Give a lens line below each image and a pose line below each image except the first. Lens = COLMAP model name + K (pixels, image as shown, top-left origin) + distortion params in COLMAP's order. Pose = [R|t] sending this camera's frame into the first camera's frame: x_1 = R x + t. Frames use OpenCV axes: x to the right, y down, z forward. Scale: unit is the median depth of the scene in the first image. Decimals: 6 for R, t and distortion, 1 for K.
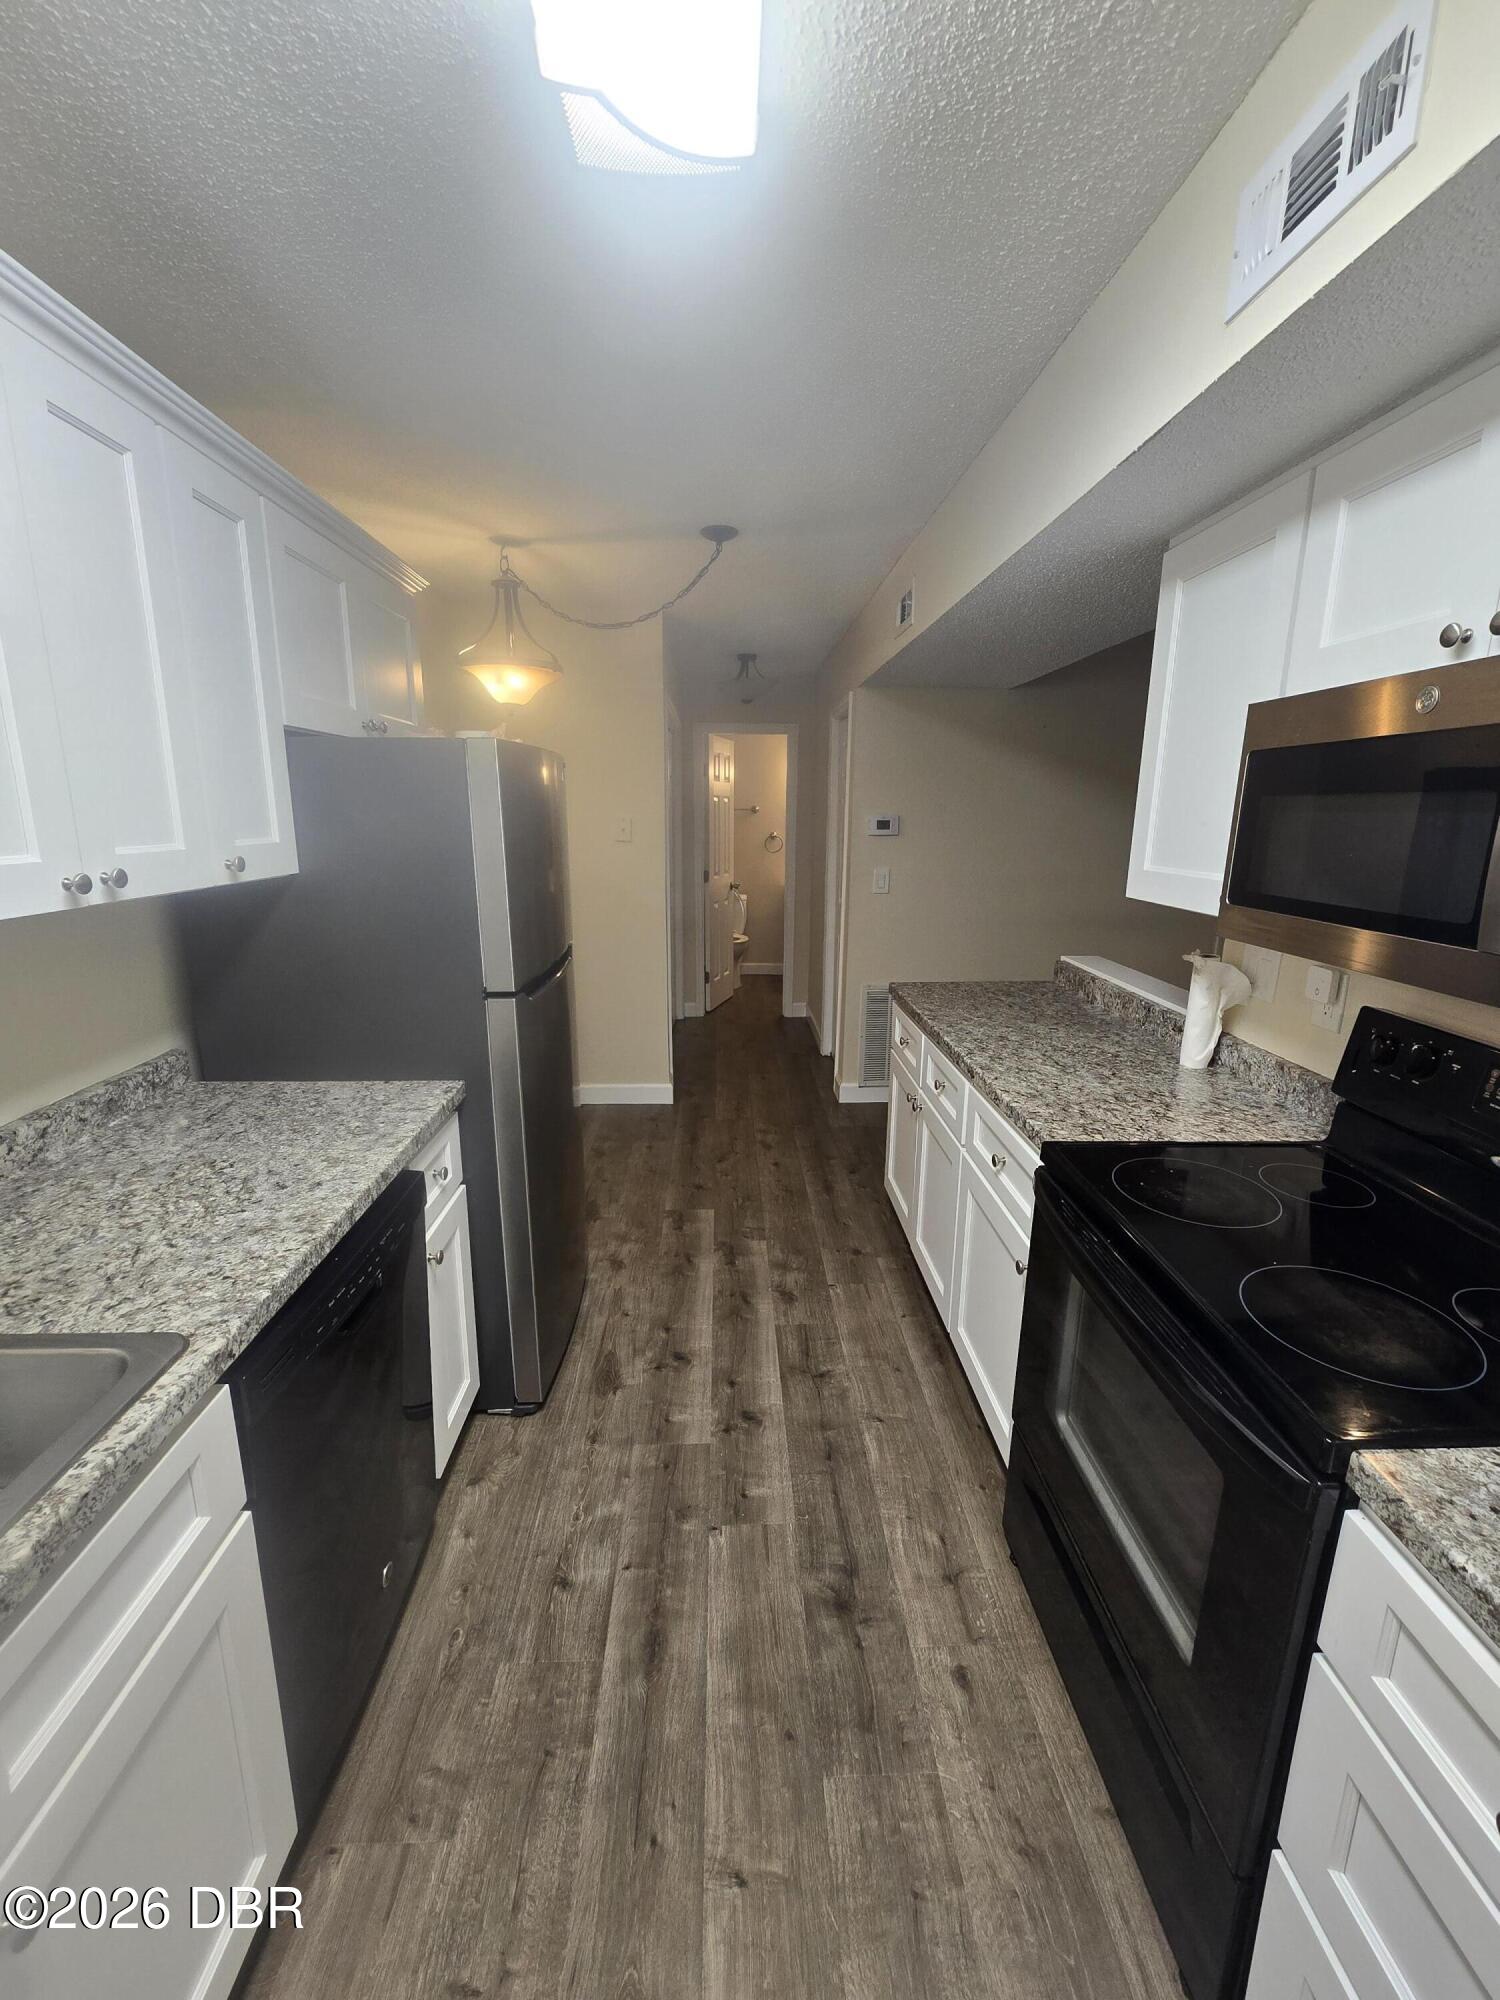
lens RADIAL K [[821.7, 0, 744.1], [0, 821.7, 1000.3], [0, 0, 1]] dist [-0.000818, 0.000048]
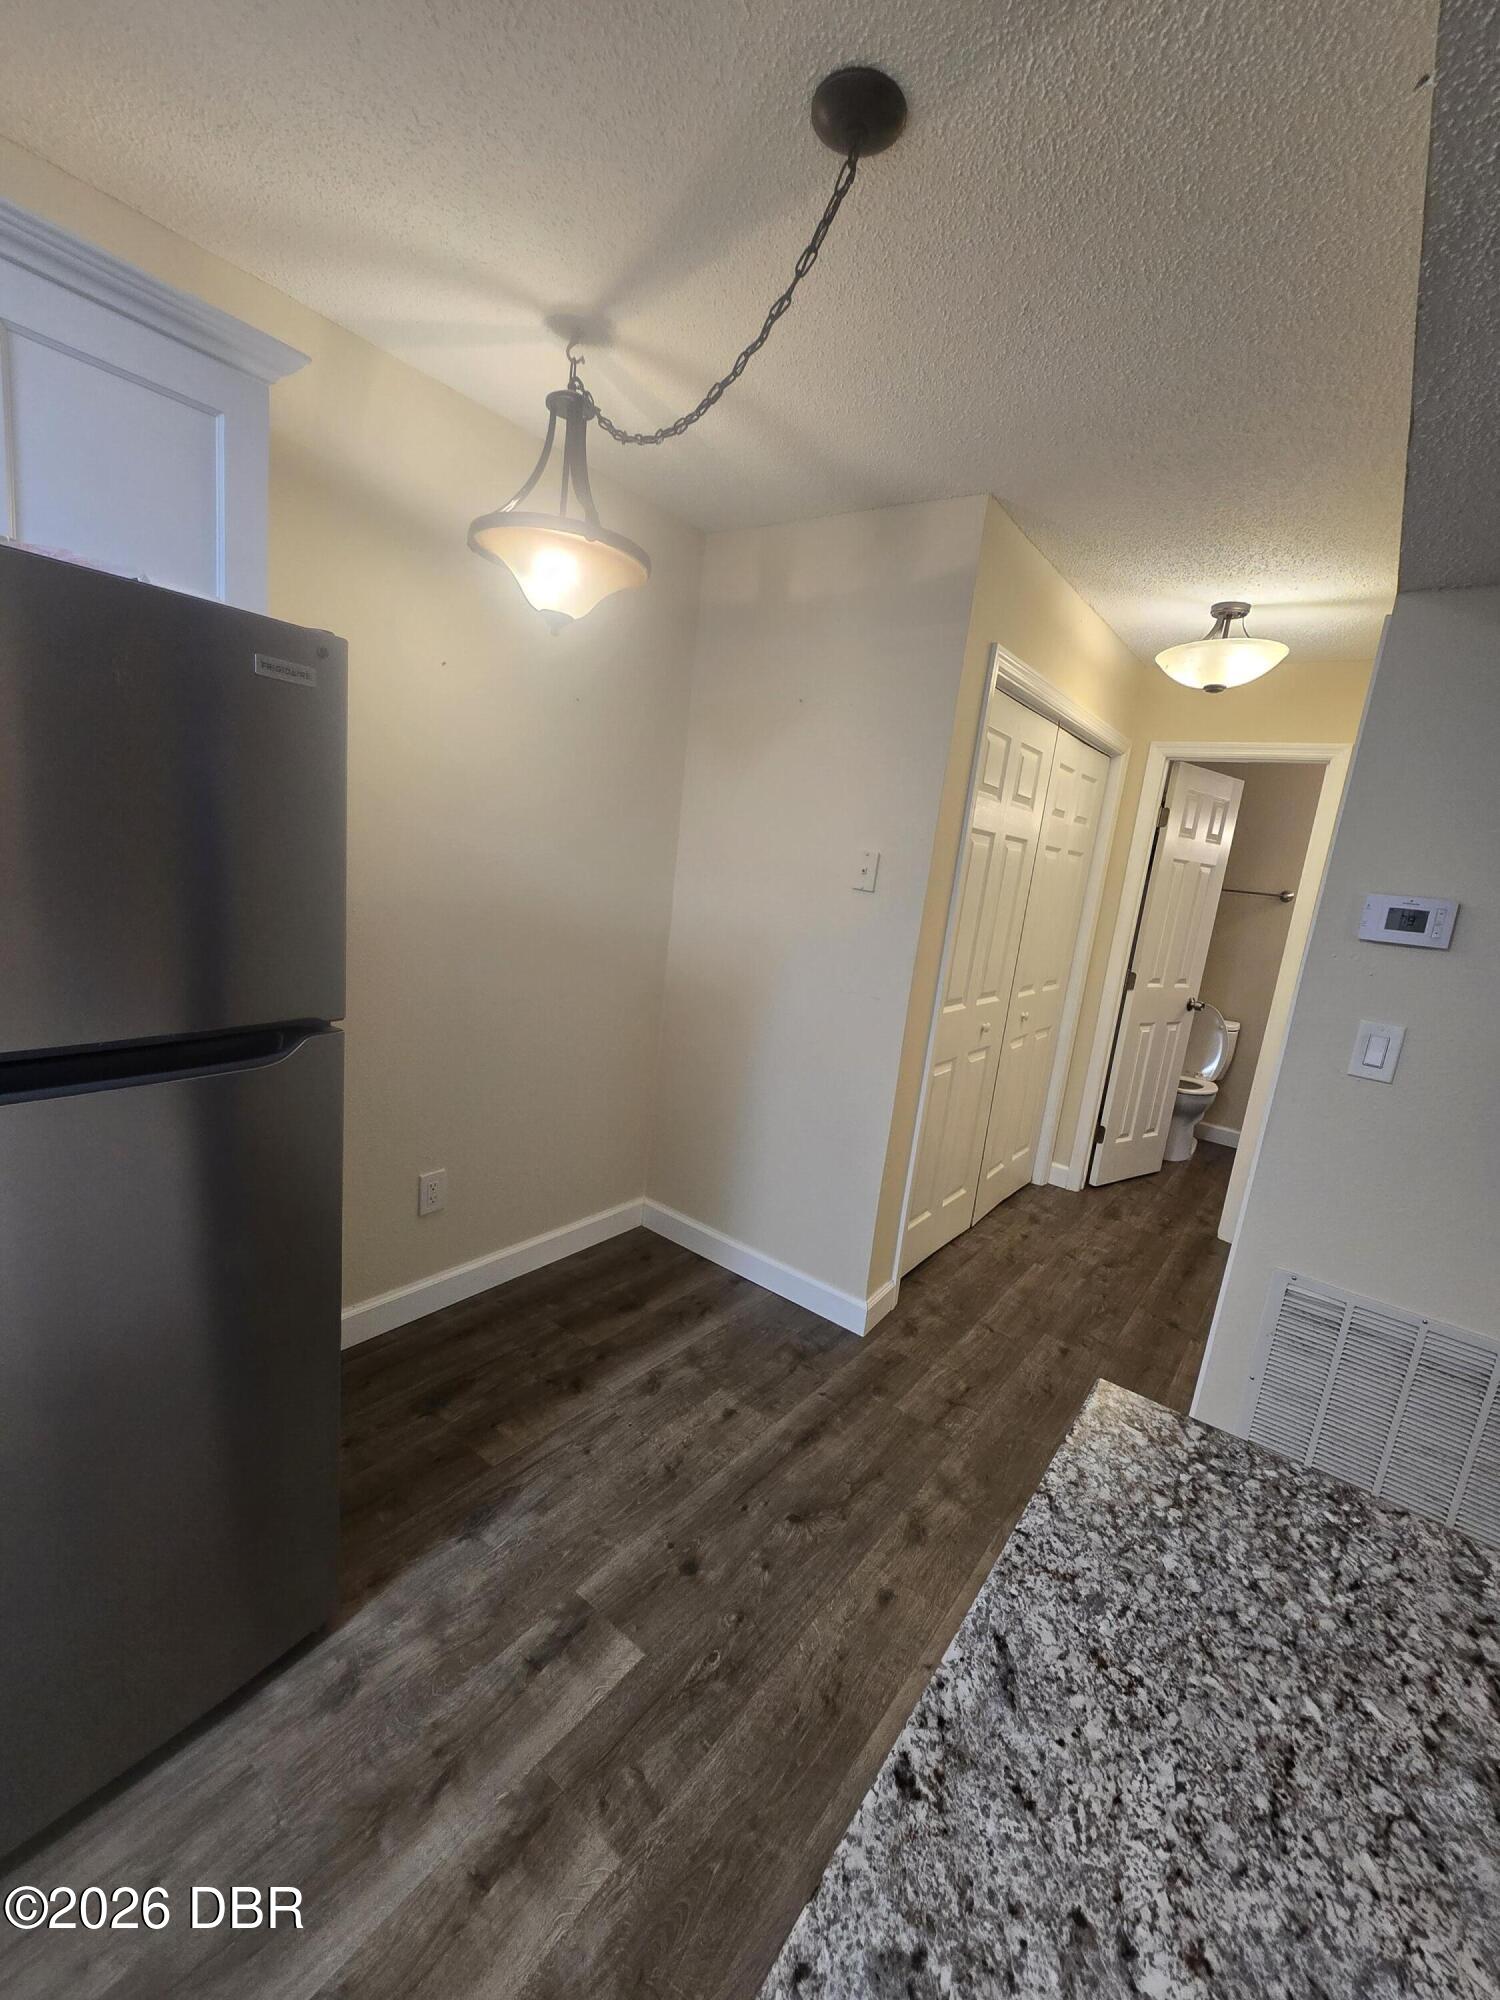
lens RADIAL K [[821.7, 0, 756.0], [0, 821.7, 1003.0], [0, 0, 1]] dist [-0.000818, 0.000048]
pose [[0.772684, 0.195819, -0.603833, 0.192050], [-0.245153, 0.969484, 0.000691, -0.103156], [0.585542, 0.147498, 0.797111, 0.536893]]
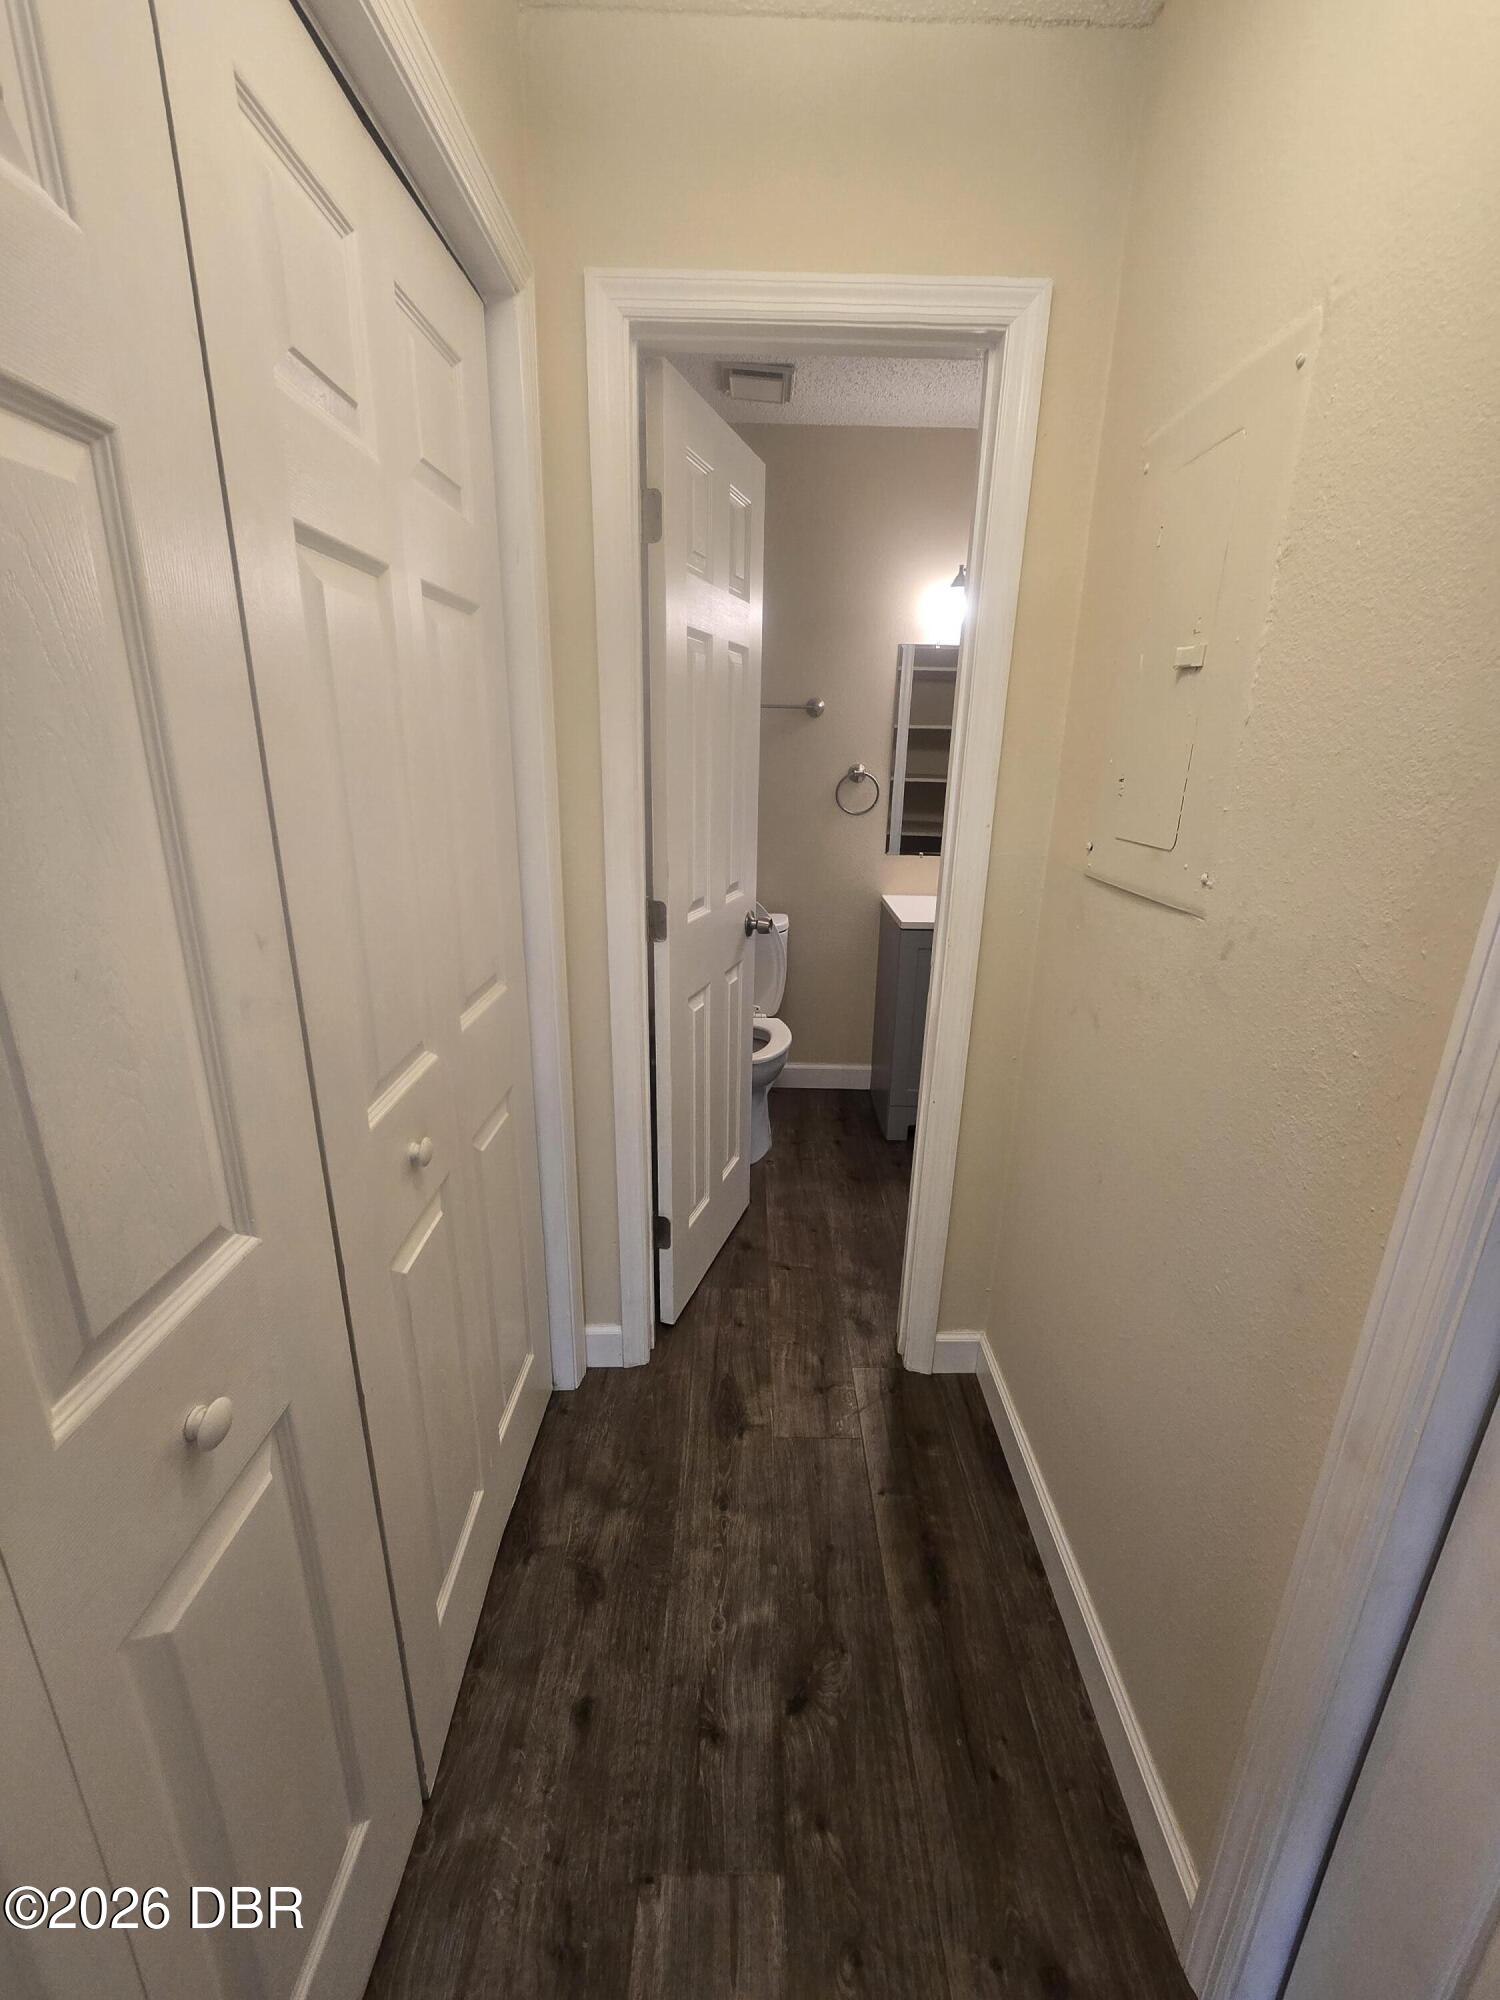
lens RADIAL K [[821.7, 0, 748.7], [0, 821.7, 1002.8], [0, 0, 1]] dist [-0.000818, 0.000048]
pose [[0.999113, 0.024524, -0.034219, -0.005612], [-0.021600, 0.996286, 0.083355, -0.239001], [0.036136, -0.082542, 0.995932, 1.170991]]
